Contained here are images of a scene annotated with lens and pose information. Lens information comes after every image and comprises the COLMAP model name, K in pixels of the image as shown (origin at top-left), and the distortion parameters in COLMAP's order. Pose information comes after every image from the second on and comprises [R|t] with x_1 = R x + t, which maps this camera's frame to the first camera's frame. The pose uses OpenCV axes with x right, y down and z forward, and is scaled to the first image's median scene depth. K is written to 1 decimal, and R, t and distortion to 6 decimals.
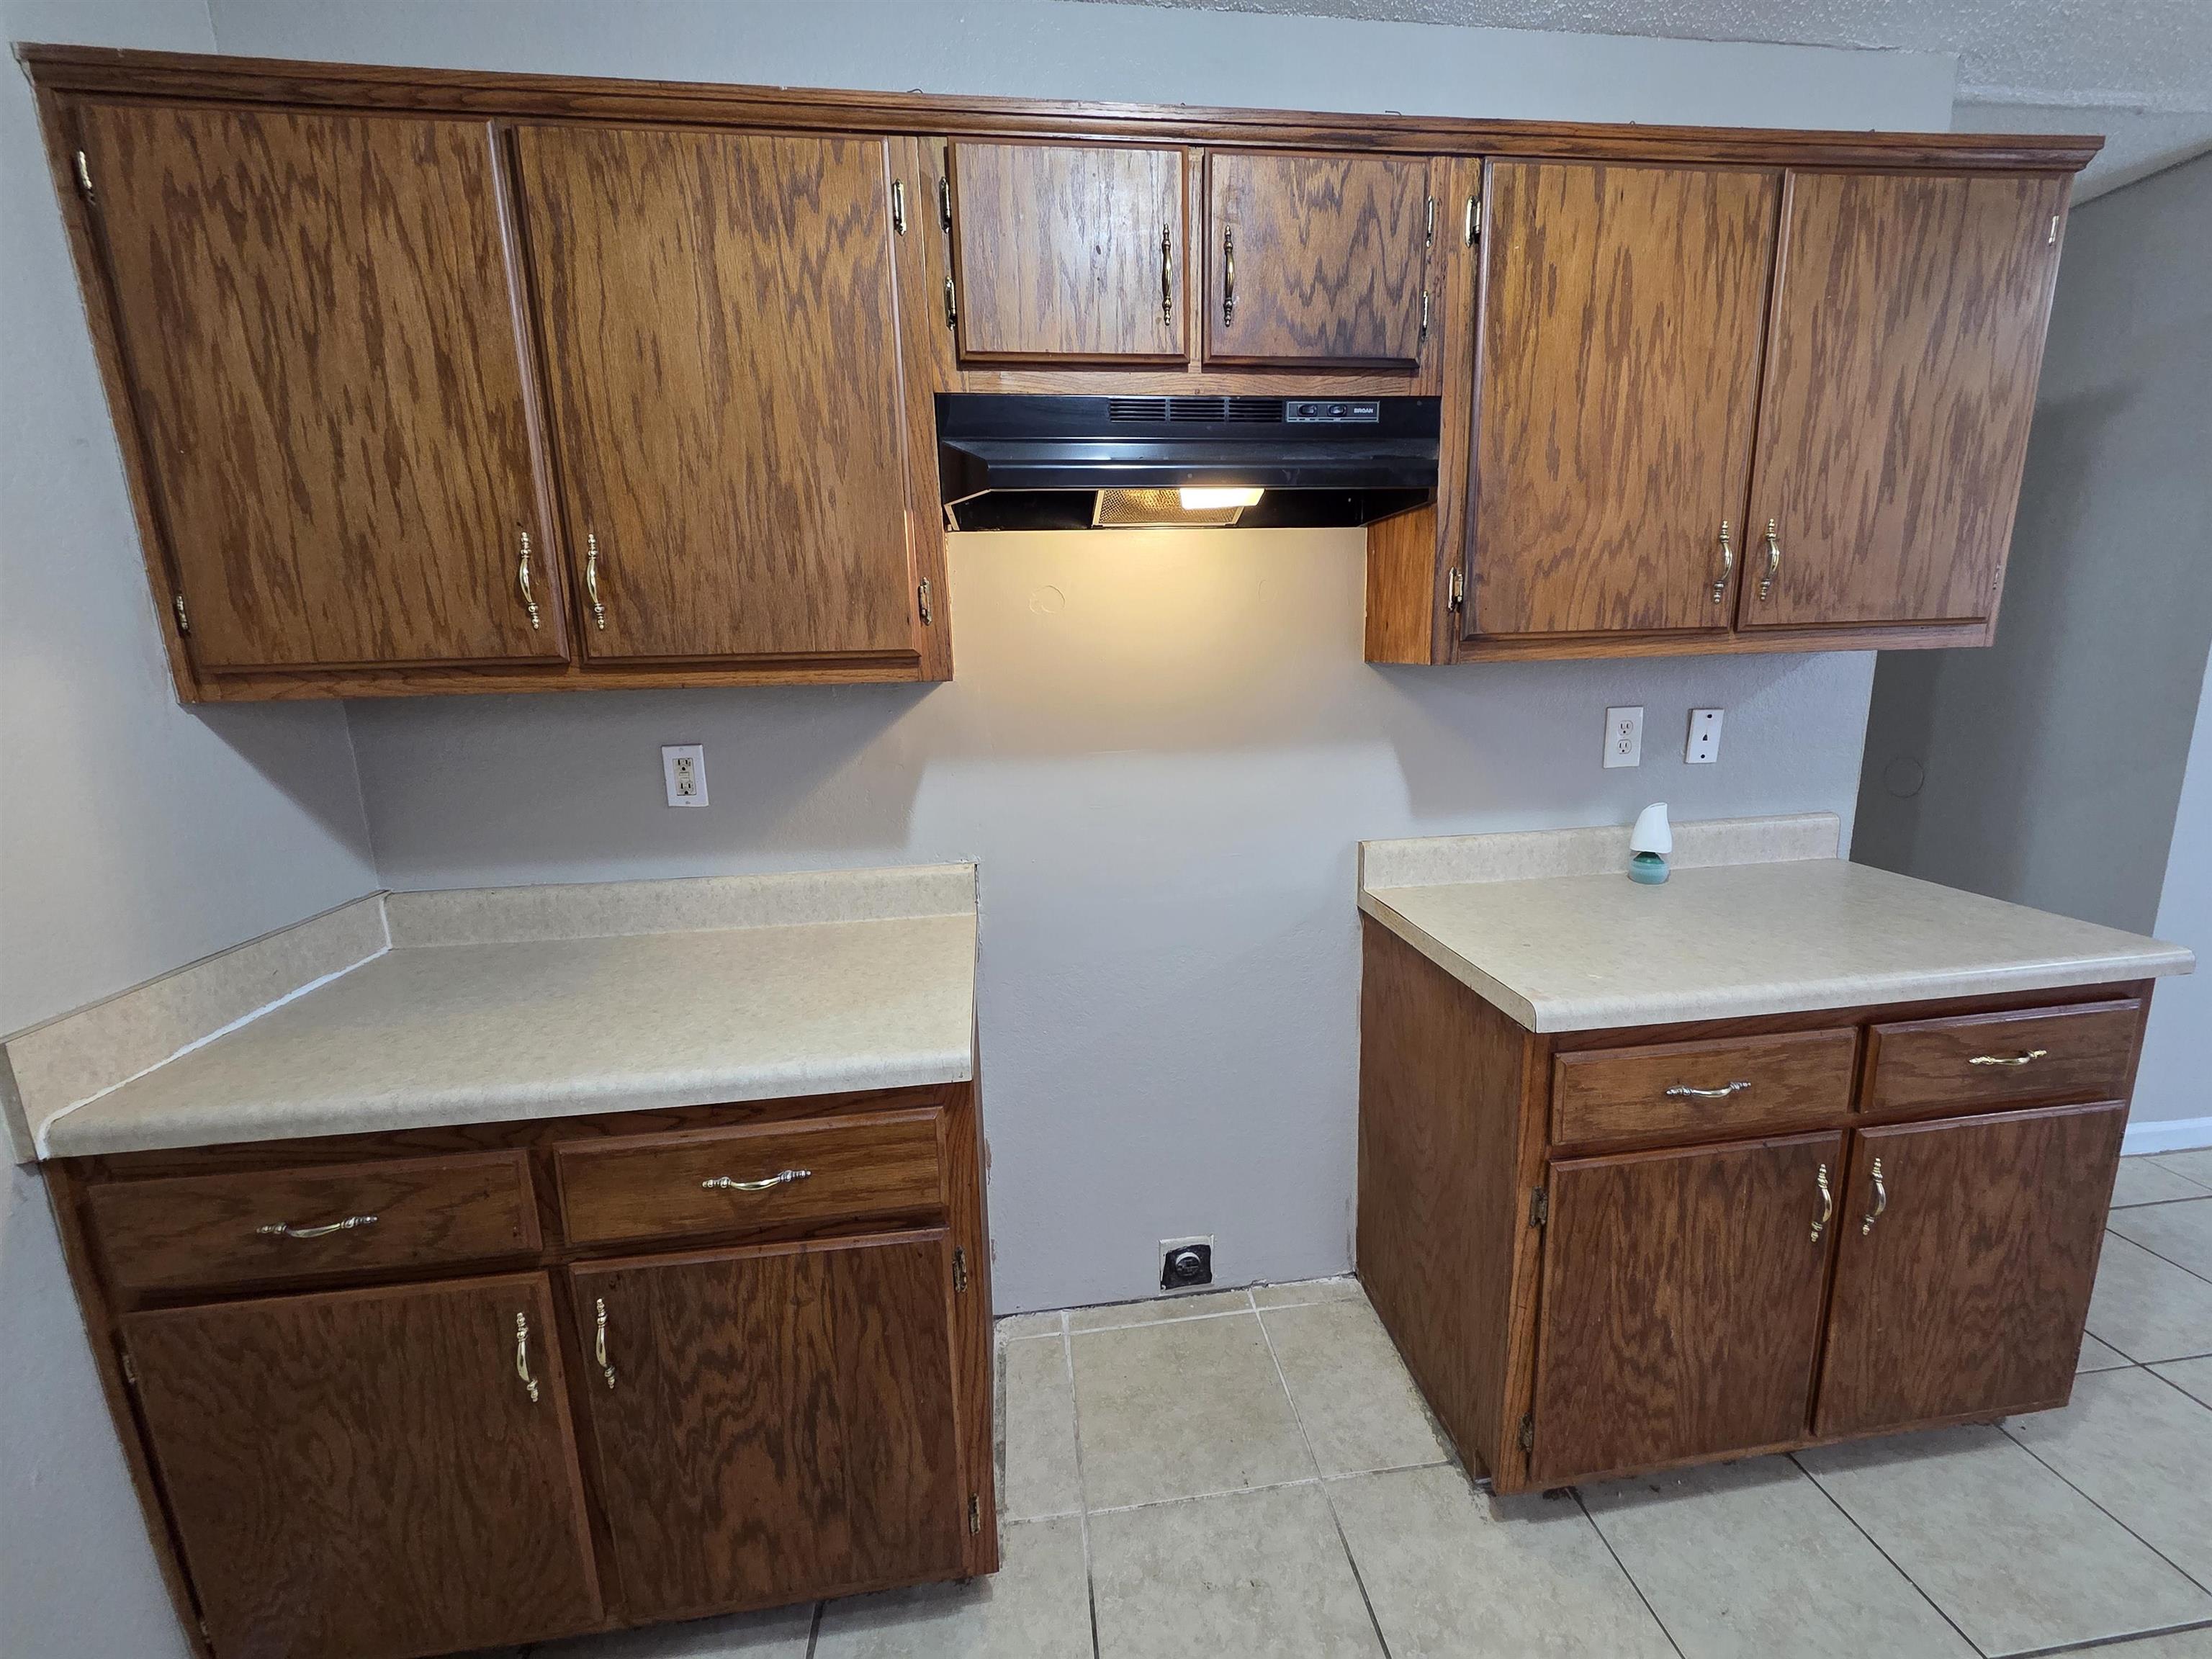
lens RADIAL K [[897.6, 0, 1110.9], [0, 897.6, 823.2], [0, 0, 1]] dist [-0.000854, 0.000013]
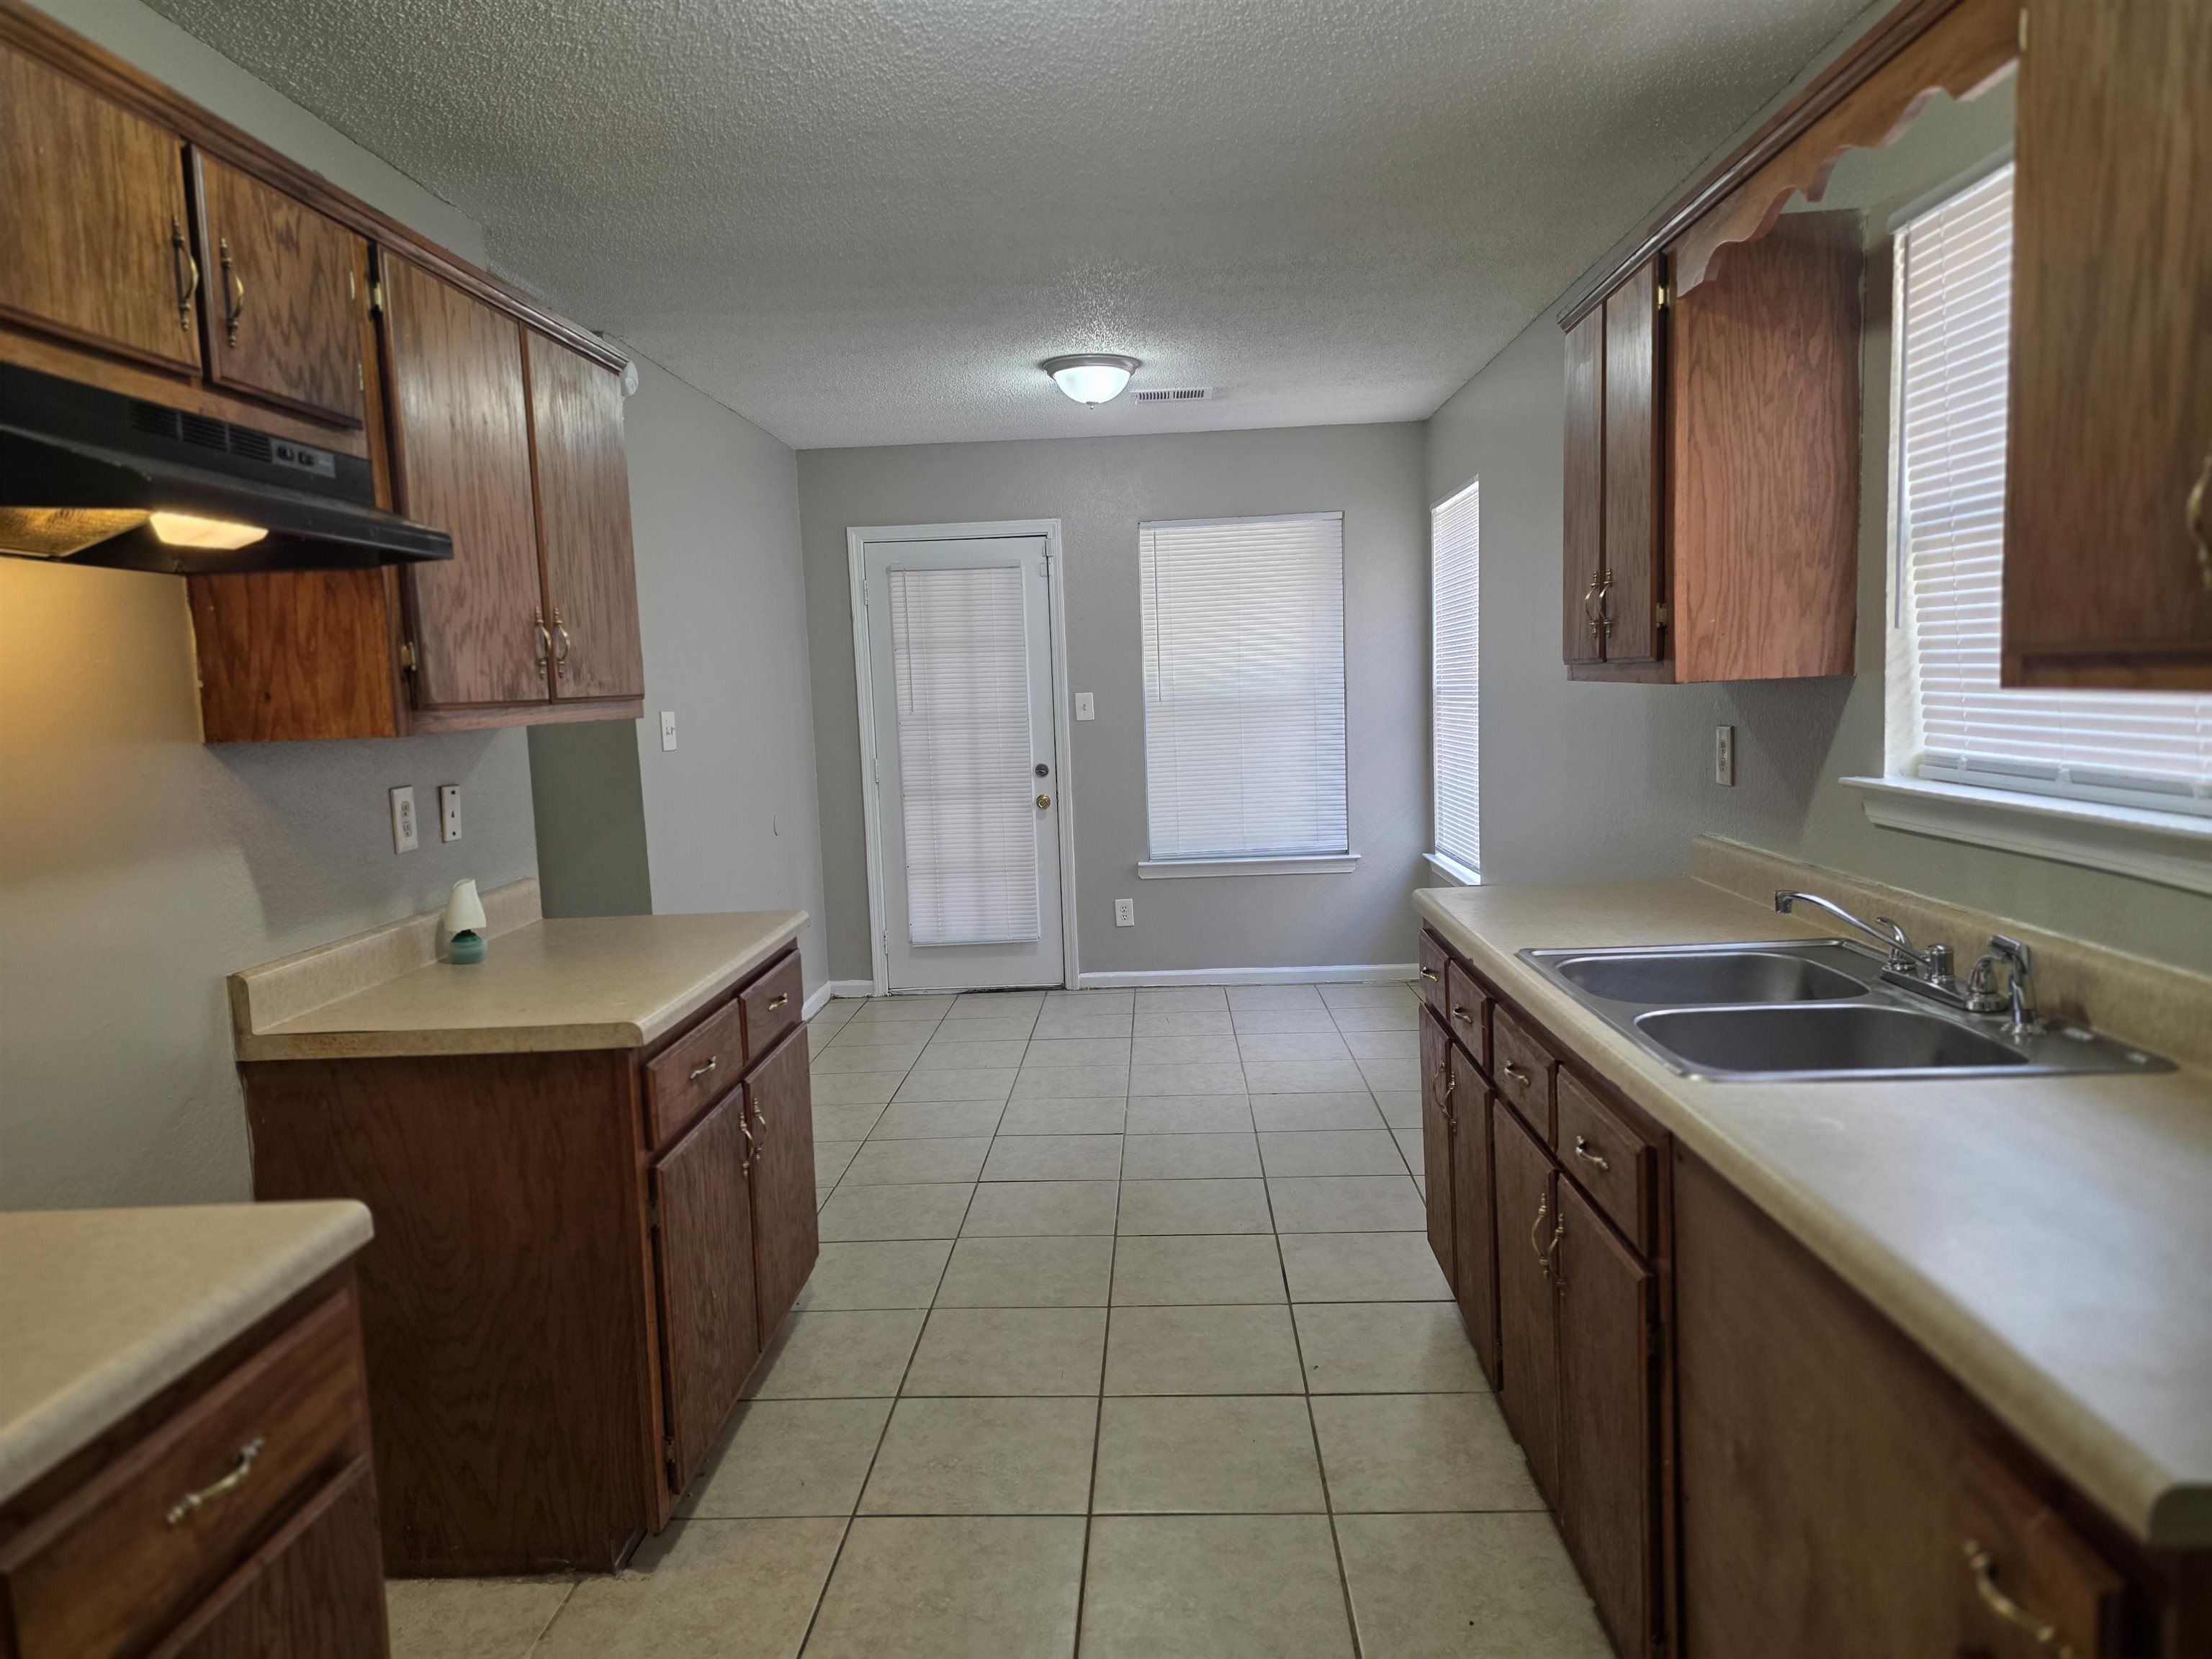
lens RADIAL K [[1442.0, 0, 1070.8], [0, 1442.0, 819.2], [0, 0, 1]] dist [0.060999, -0.047142]
pose [[0.193986, -0.073340, 0.978259, -1.095801], [0.222616, 0.974477, 0.028912, 0.020038], [-0.955412, 0.212167, 0.205362, 0.046806]]
